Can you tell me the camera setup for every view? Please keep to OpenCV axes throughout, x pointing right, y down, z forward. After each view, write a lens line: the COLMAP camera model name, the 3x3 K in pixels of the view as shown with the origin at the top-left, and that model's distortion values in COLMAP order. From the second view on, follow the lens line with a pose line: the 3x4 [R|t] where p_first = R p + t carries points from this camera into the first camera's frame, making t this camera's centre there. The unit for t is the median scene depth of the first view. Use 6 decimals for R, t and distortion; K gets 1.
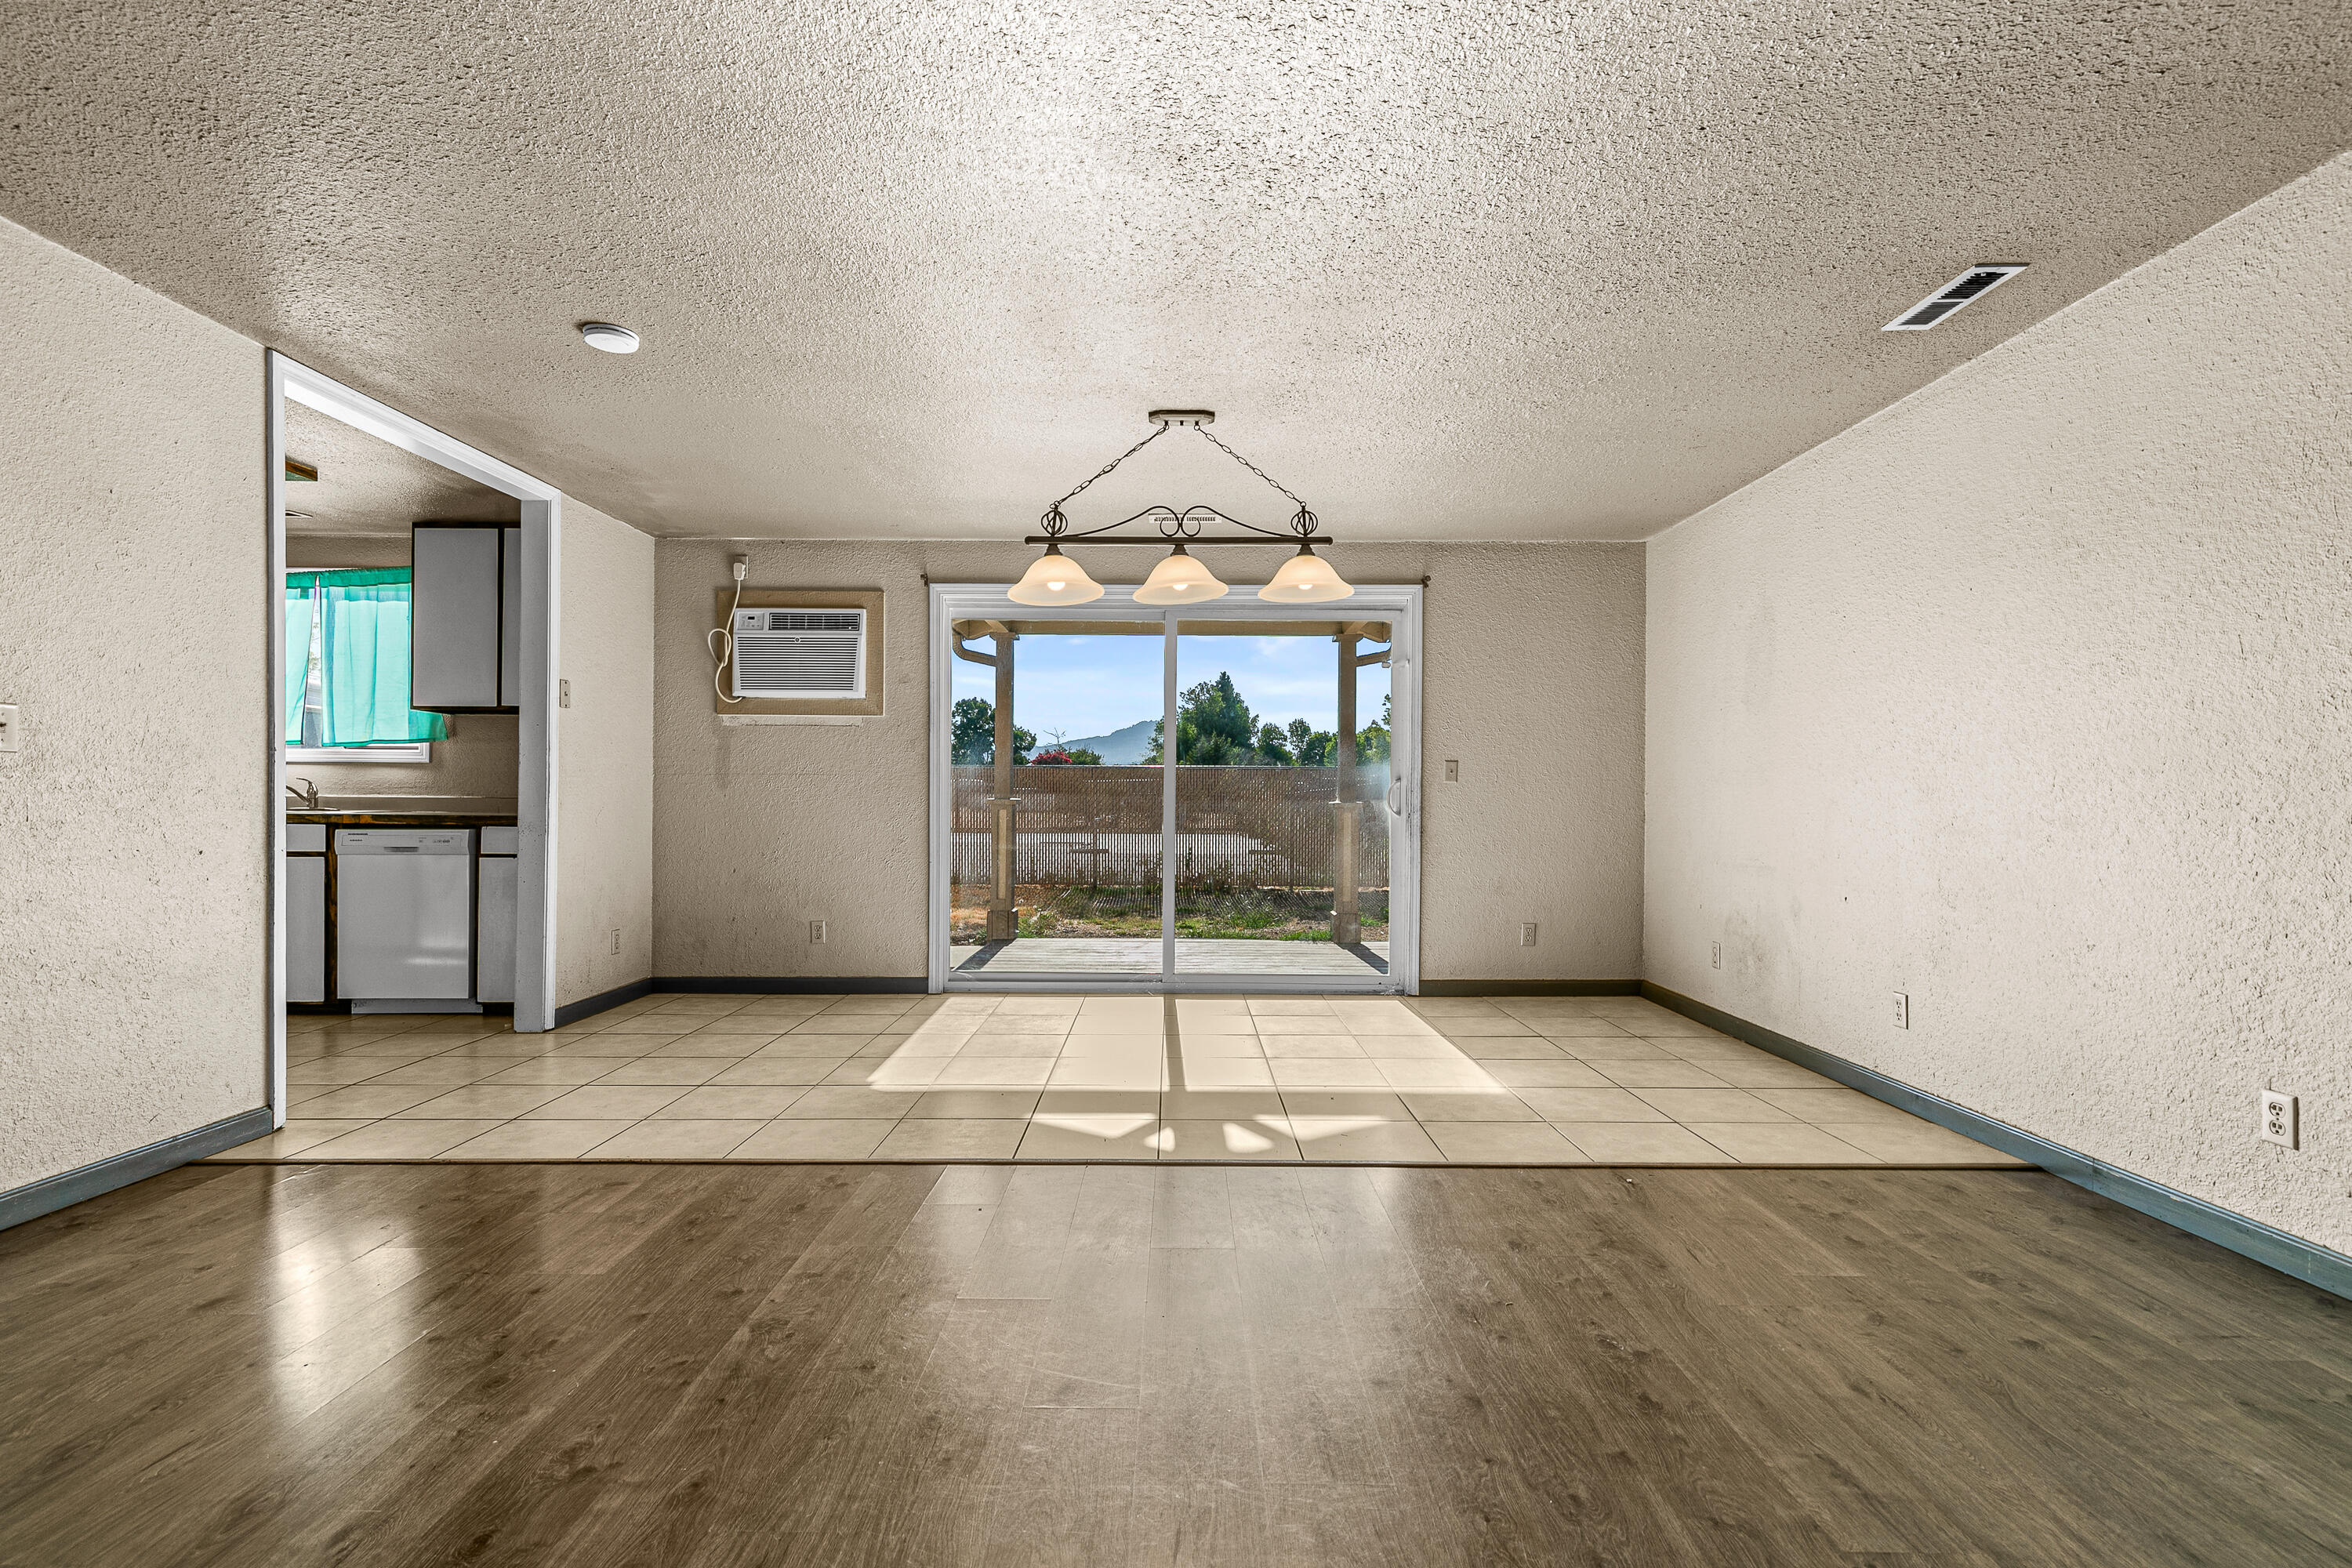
lens RADIAL K [[1068.3, 0, 1175.6], [0, 1068.3, 772.8], [0, 0, 1]] dist [0.009905, -0.000188]
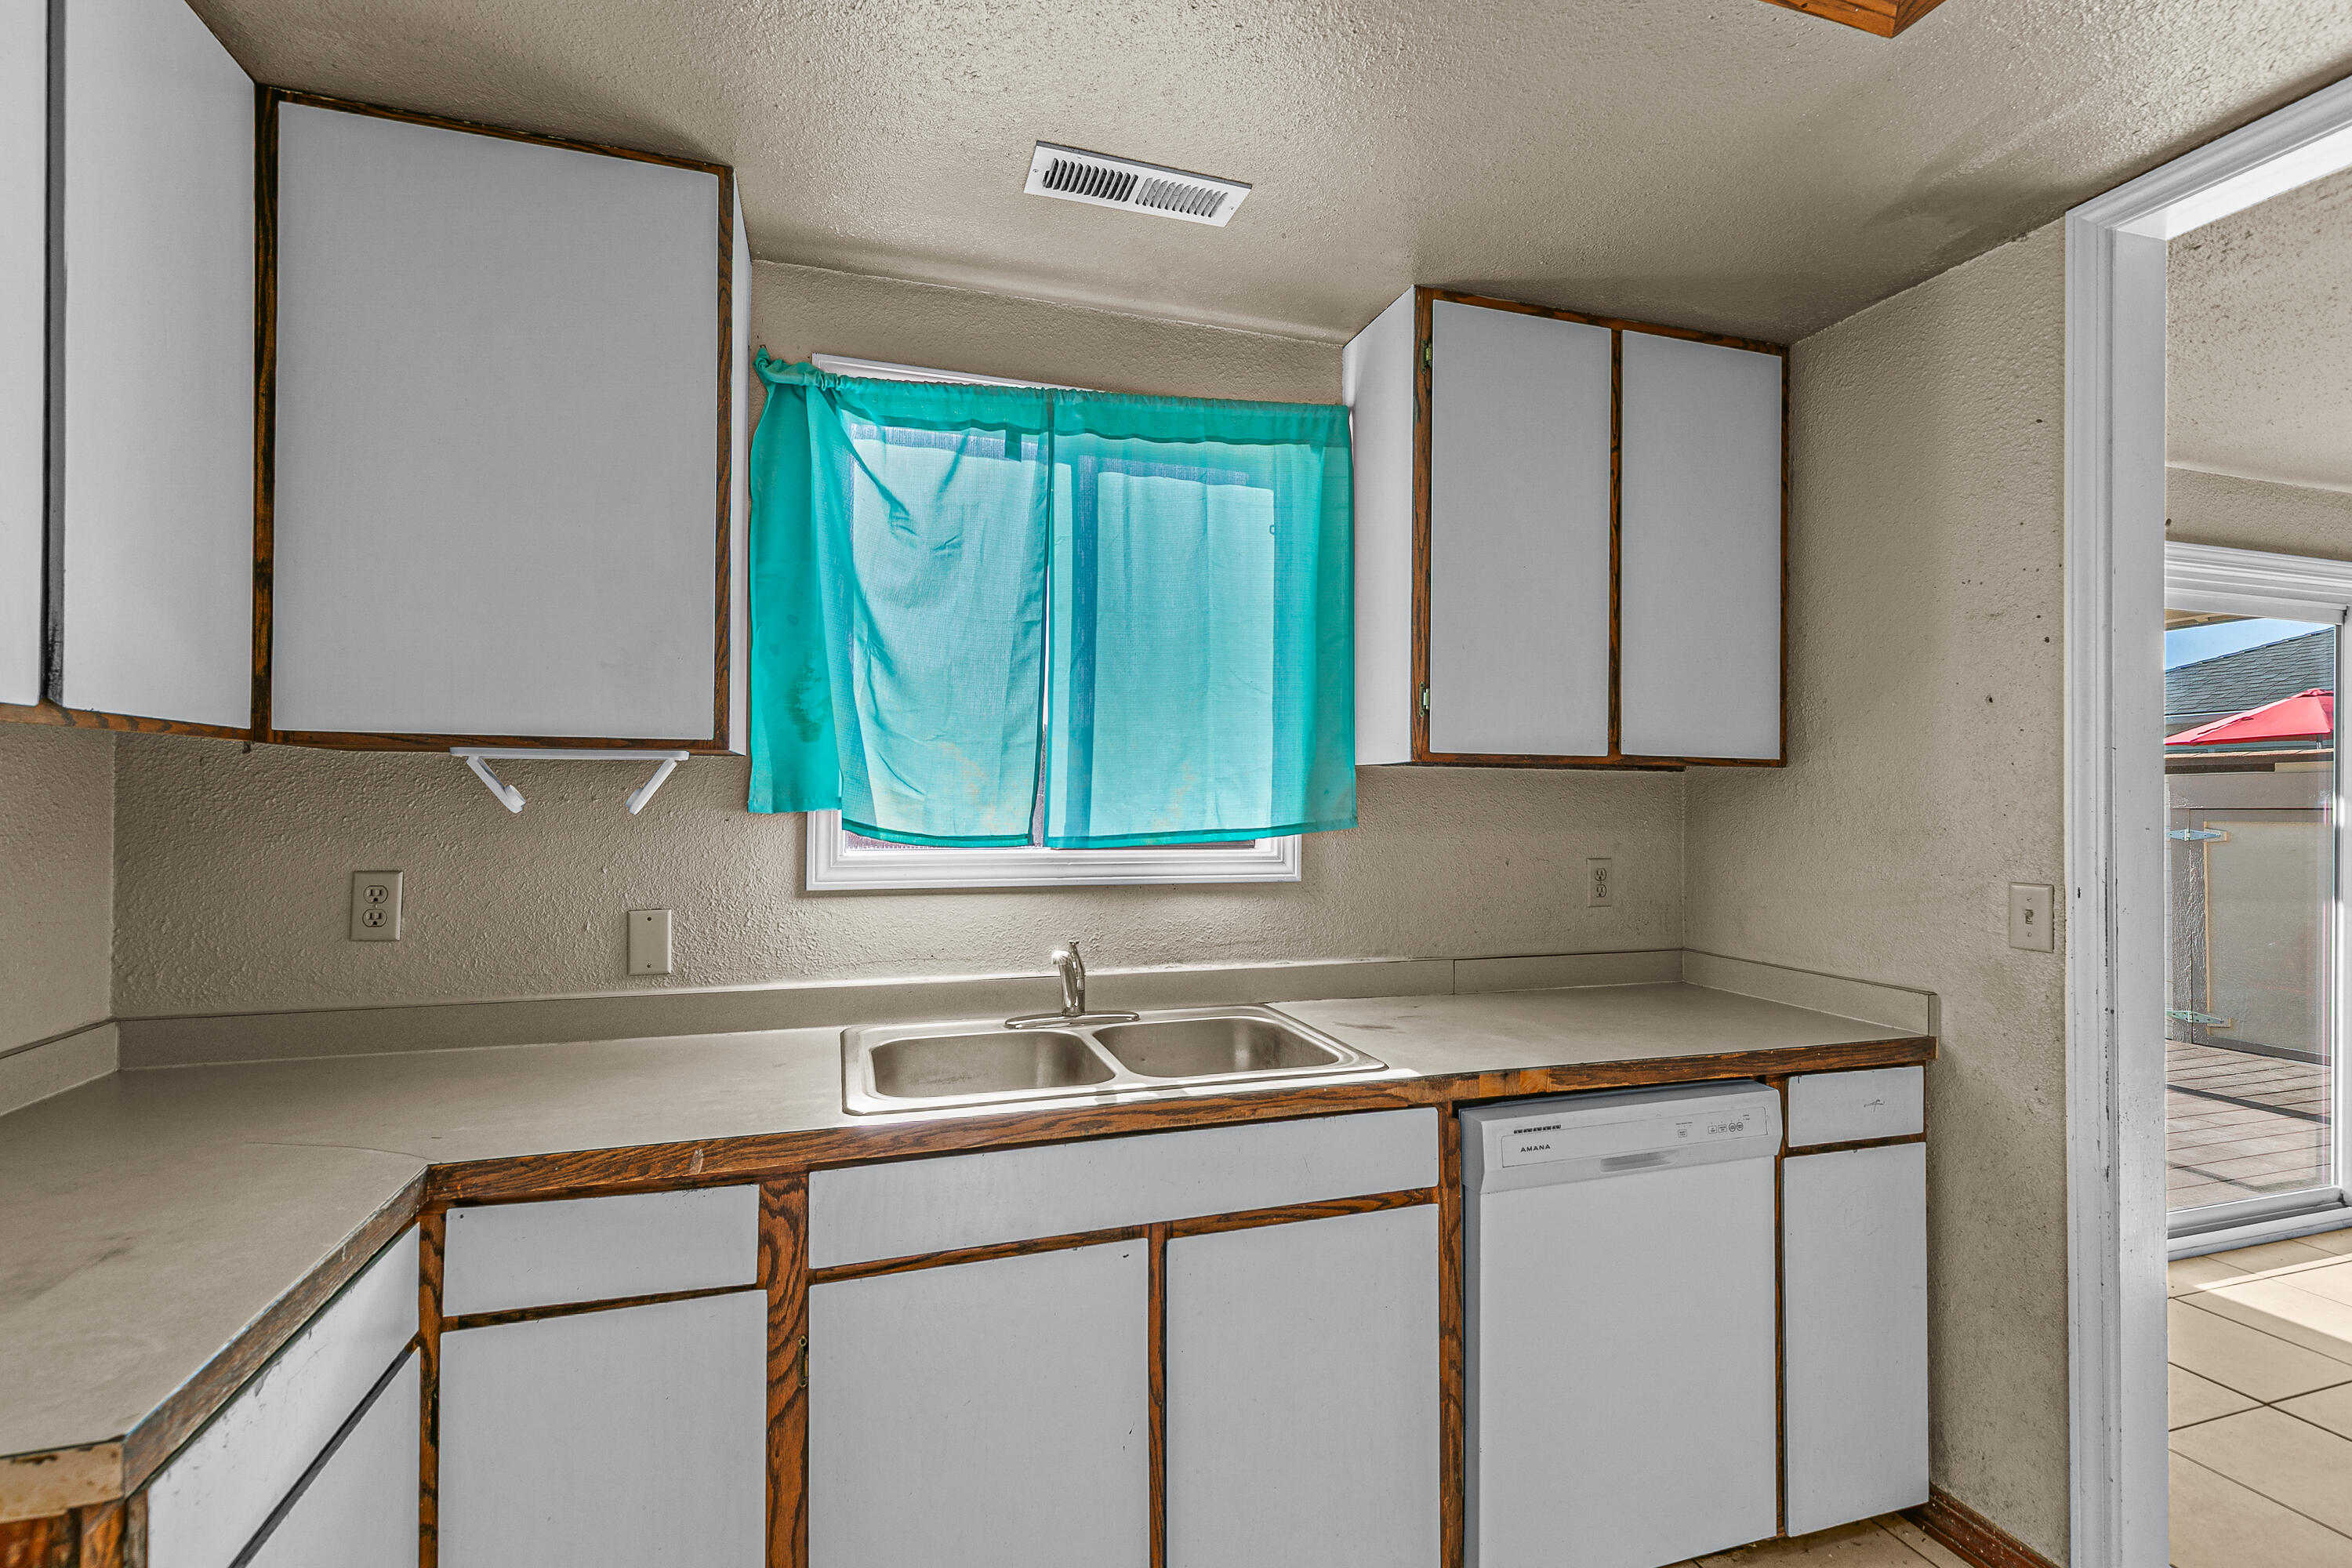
lens RADIAL K [[1068.3, 0, 1167.7], [0, 1068.3, 783.6], [0, 0, 1]] dist [0.009905, -0.000188]
pose [[0.962162, 0.006157, 0.272408, -0.859673], [-0.004304, 0.999963, -0.007402, -0.044433], [-0.272443, 0.005949, 0.962153, 0.621996]]
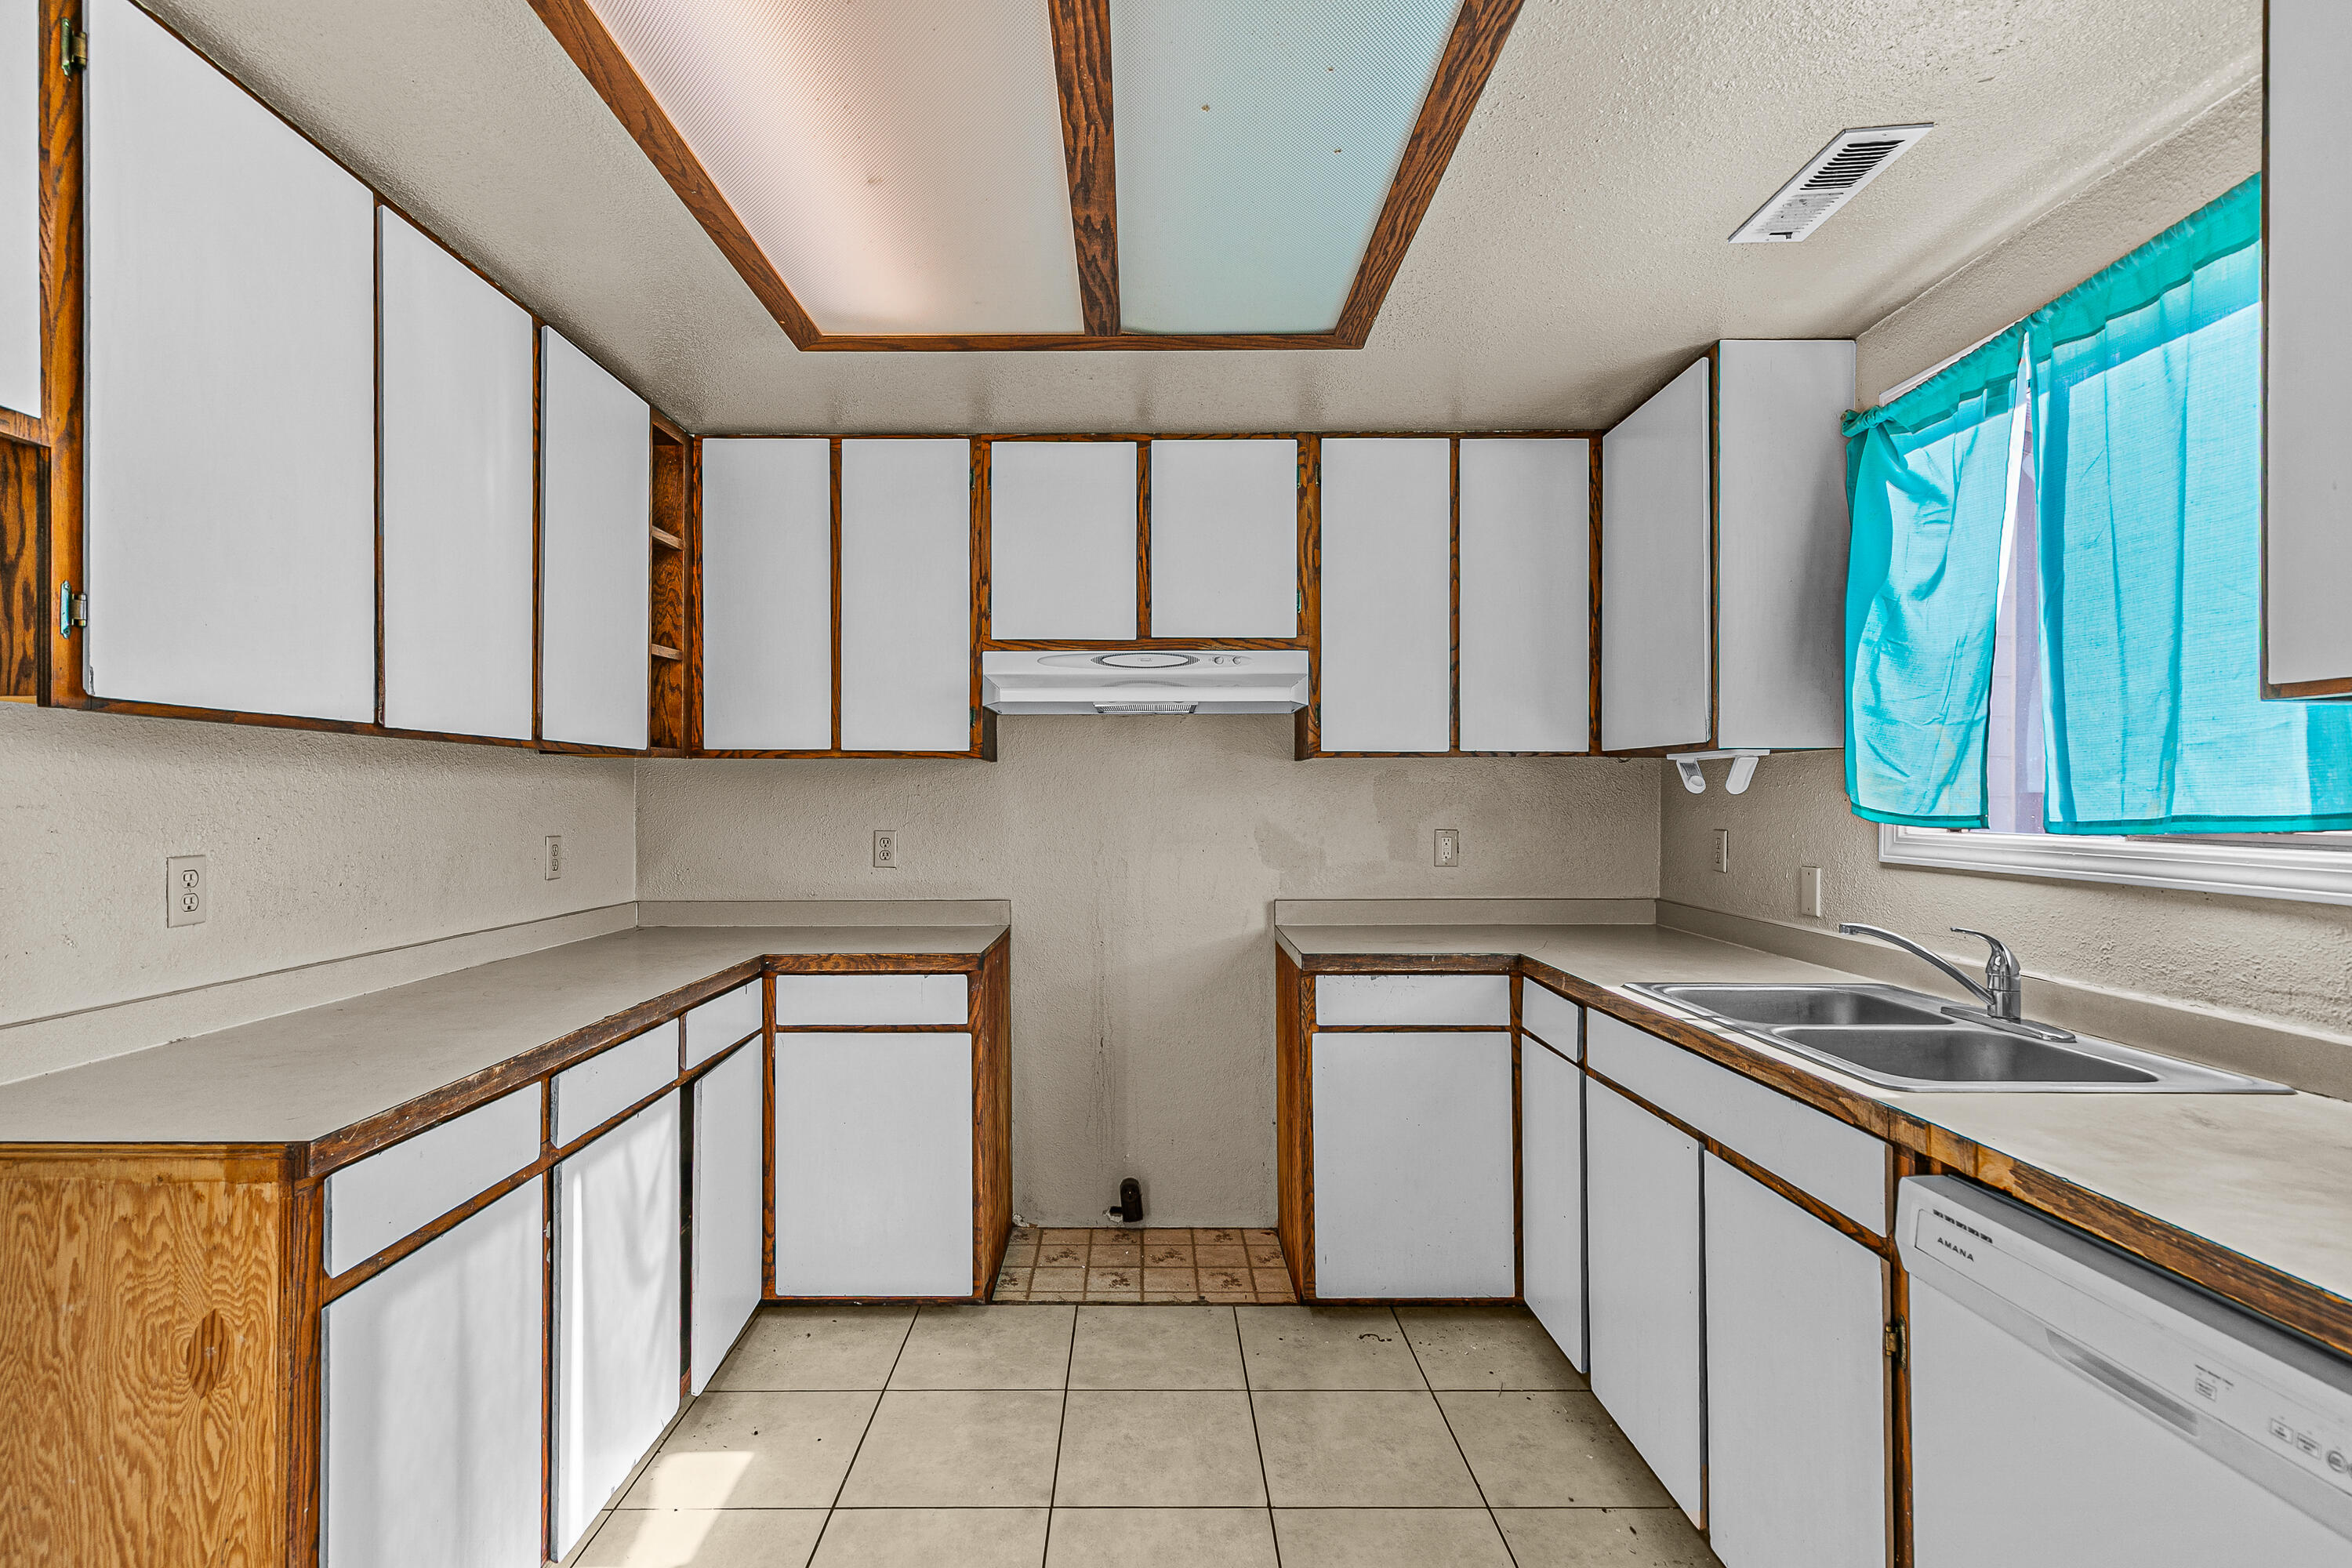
lens RADIAL K [[1068.3, 0, 1163.7], [0, 1068.3, 787.0], [0, 0, 1]] dist [0.009905, -0.000188]
pose [[-0.004696, -0.010268, -0.999936, -0.455446], [0.001564, 0.999946, -0.010275, -0.035752], [0.999988, -0.001612, -0.004680, 0.726265]]
